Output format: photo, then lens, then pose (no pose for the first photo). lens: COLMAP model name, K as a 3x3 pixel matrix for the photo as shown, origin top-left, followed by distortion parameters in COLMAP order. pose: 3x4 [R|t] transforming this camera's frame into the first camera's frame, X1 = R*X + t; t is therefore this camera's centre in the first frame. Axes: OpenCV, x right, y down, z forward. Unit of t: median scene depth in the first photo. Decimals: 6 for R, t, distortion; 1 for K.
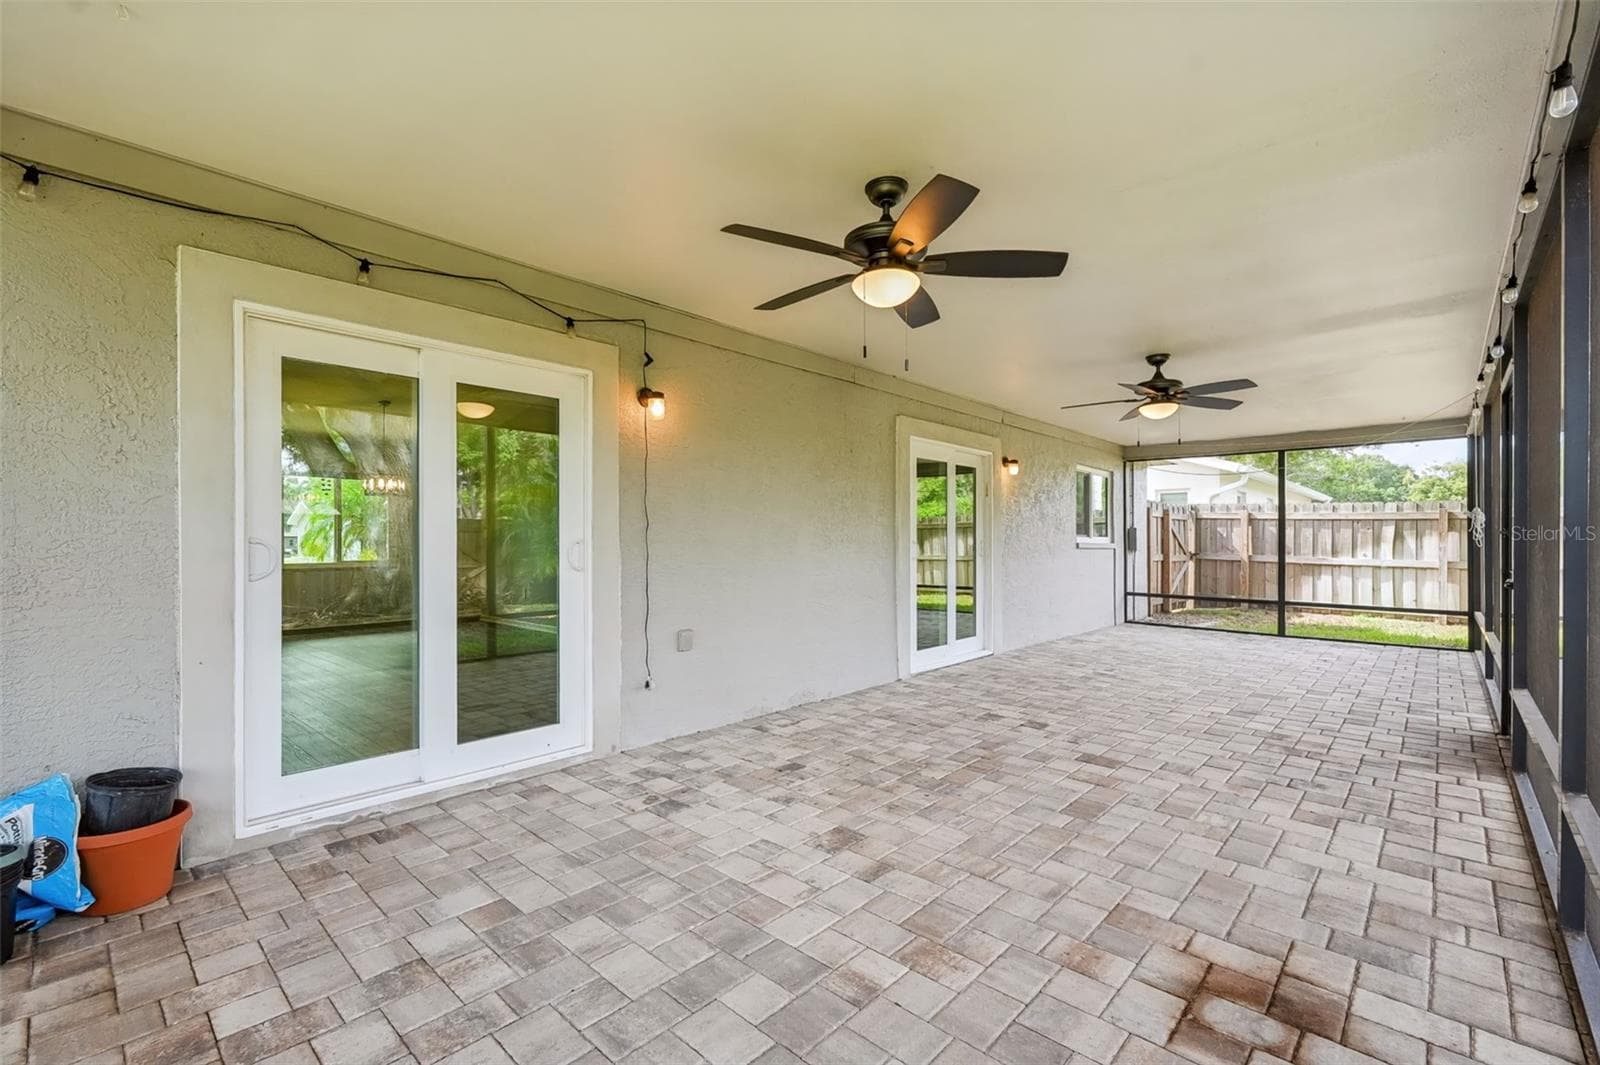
lens RADIAL K [[693.3, 0, 798.9], [0, 693.3, 541.2], [0, 0, 1]] dist [0.002264, -0.000179]
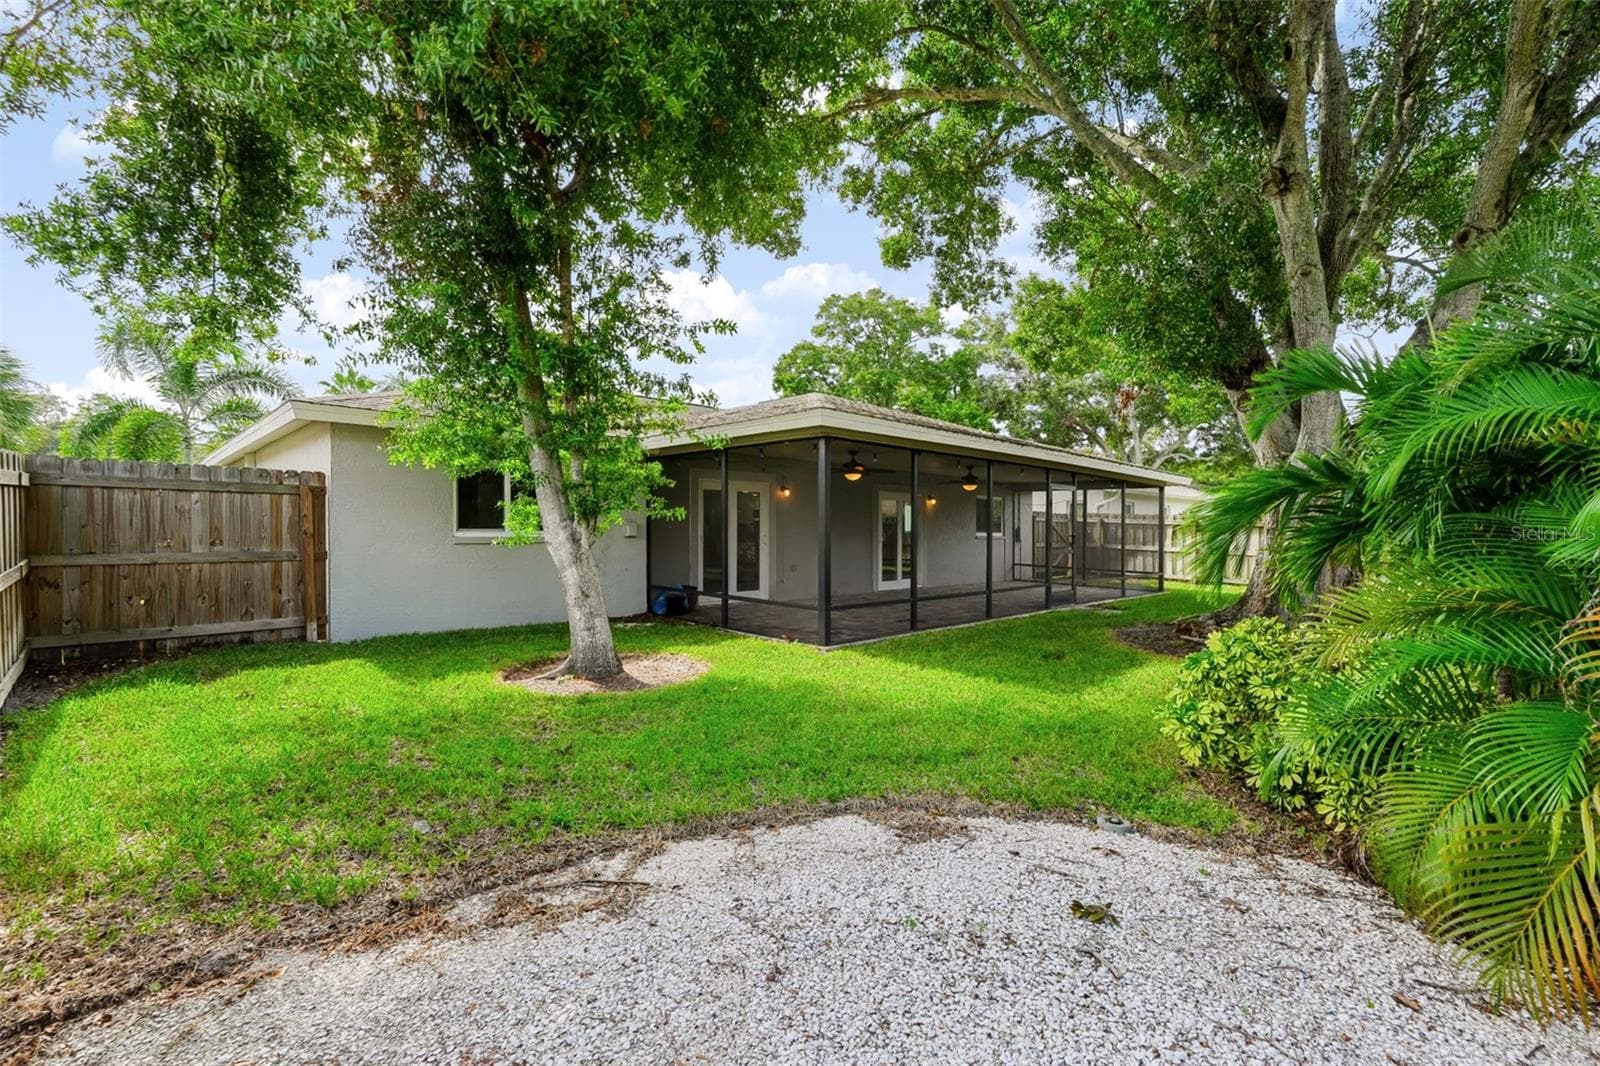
lens RADIAL K [[693.3, 0, 801.1], [0, 693.3, 529.7], [0, 0, 1]] dist [0.002264, -0.000179]
pose [[0.999115, 0.013916, -0.039686, -0.006014], [-0.013669, 0.999886, 0.006487, -0.017956], [0.039772, -0.005939, 0.999191, -0.801359]]
